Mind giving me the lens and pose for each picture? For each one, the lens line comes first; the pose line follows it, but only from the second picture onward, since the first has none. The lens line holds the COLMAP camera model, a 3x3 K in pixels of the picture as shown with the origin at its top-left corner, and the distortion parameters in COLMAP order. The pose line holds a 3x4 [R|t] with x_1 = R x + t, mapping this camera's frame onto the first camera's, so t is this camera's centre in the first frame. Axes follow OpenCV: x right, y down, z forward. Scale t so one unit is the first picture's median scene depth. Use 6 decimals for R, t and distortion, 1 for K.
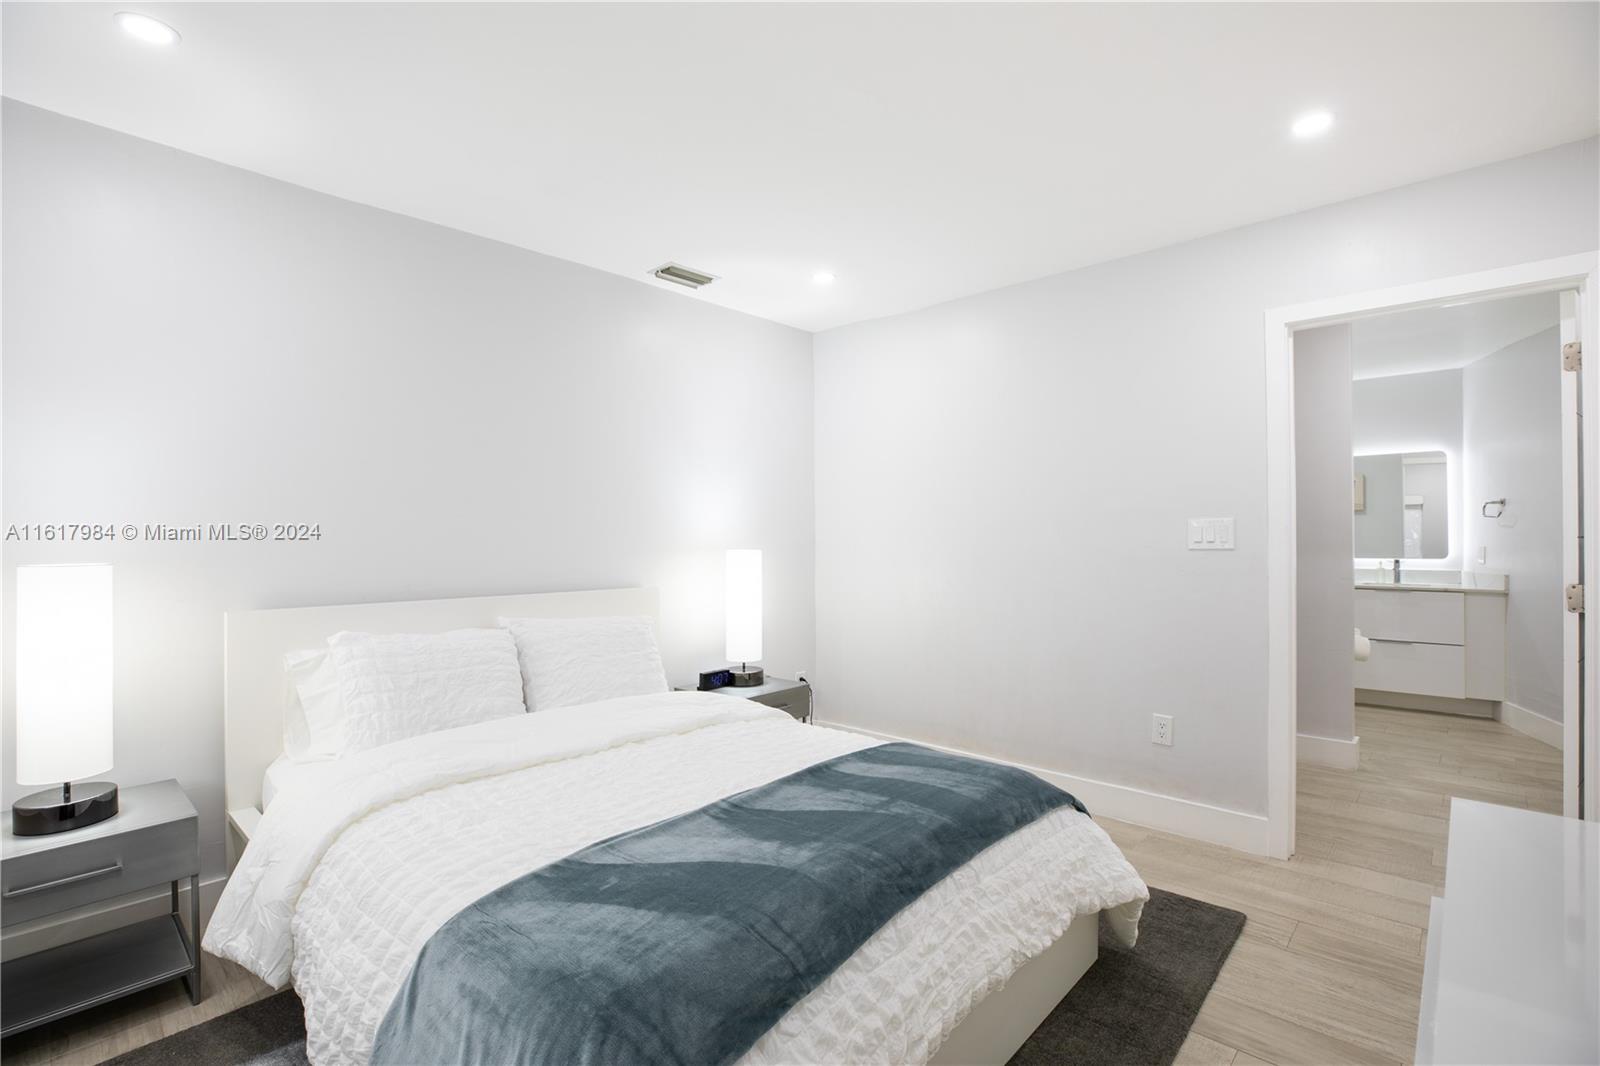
lens RADIAL K [[726.9, 0, 800.0], [0, 726.9, 533.0], [0, 0, 1]] dist [-0.016250, -0.000408]
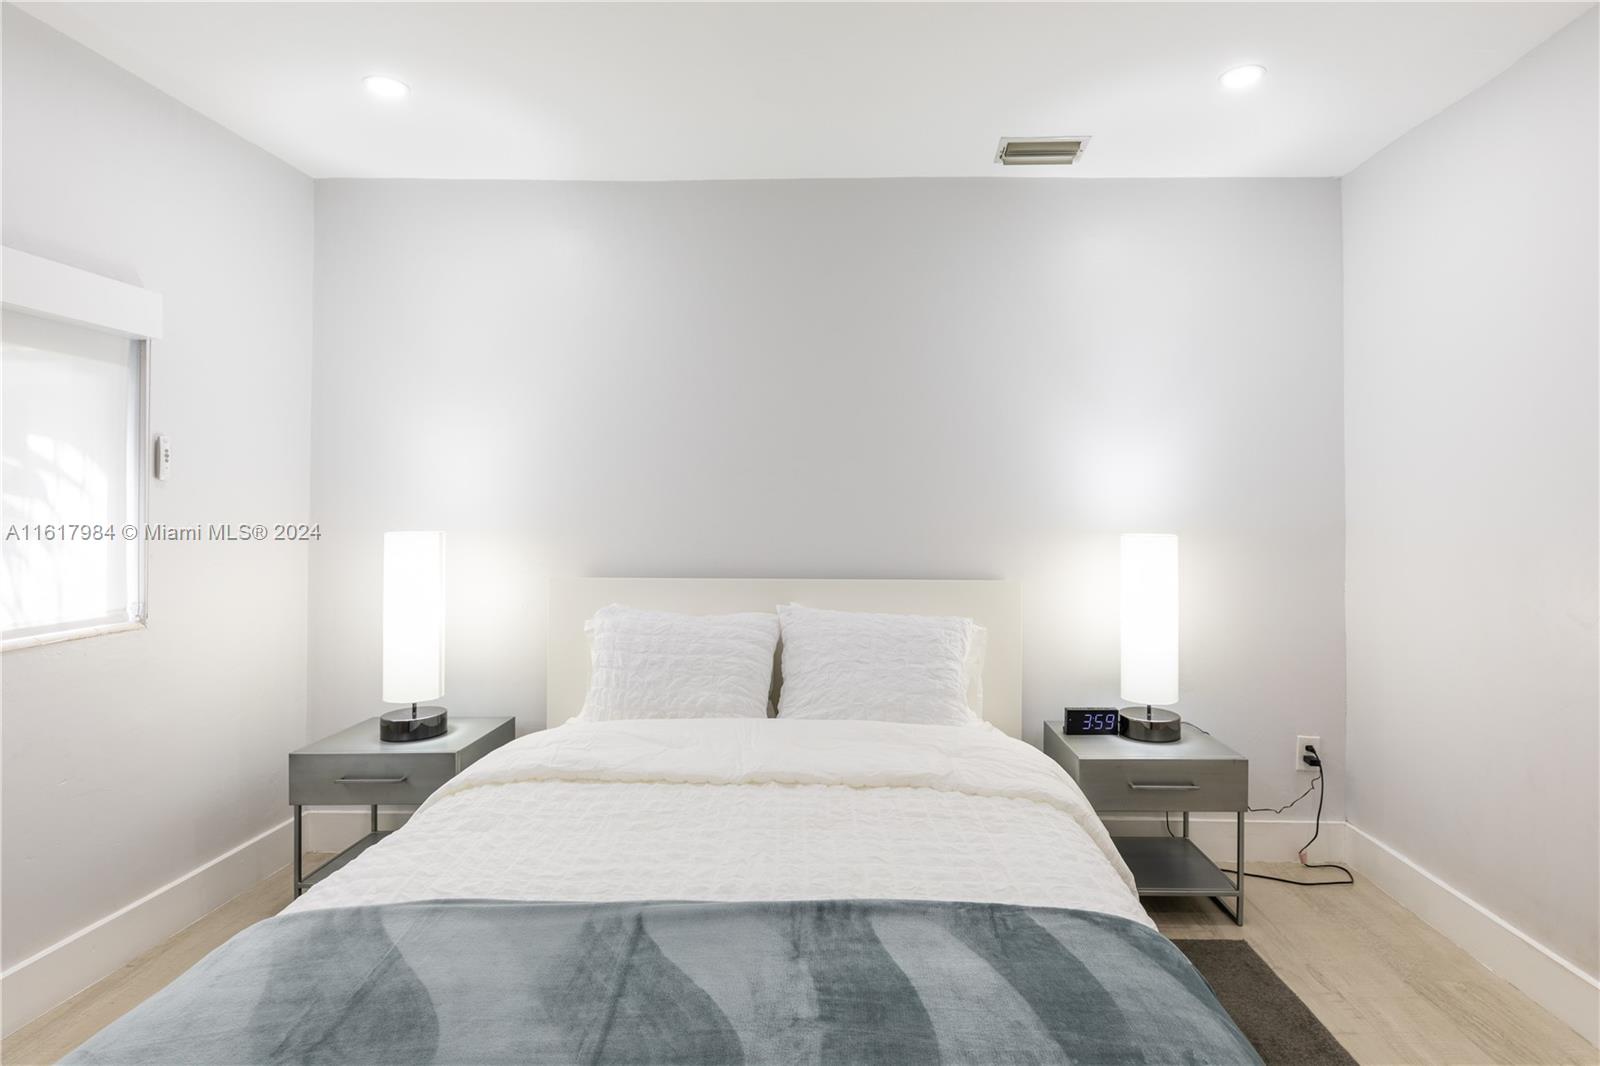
lens RADIAL K [[799.4, 0, 850.1], [0, 799.4, 504.5], [0, 0, 1]] dist [-0.000701, -0.000750]
pose [[0.675526, -0.000099, -0.737336, 0.513922], [-0.000880, 0.999999, -0.000941, -0.005245], [0.737335, 0.001285, 0.675526, 0.564025]]
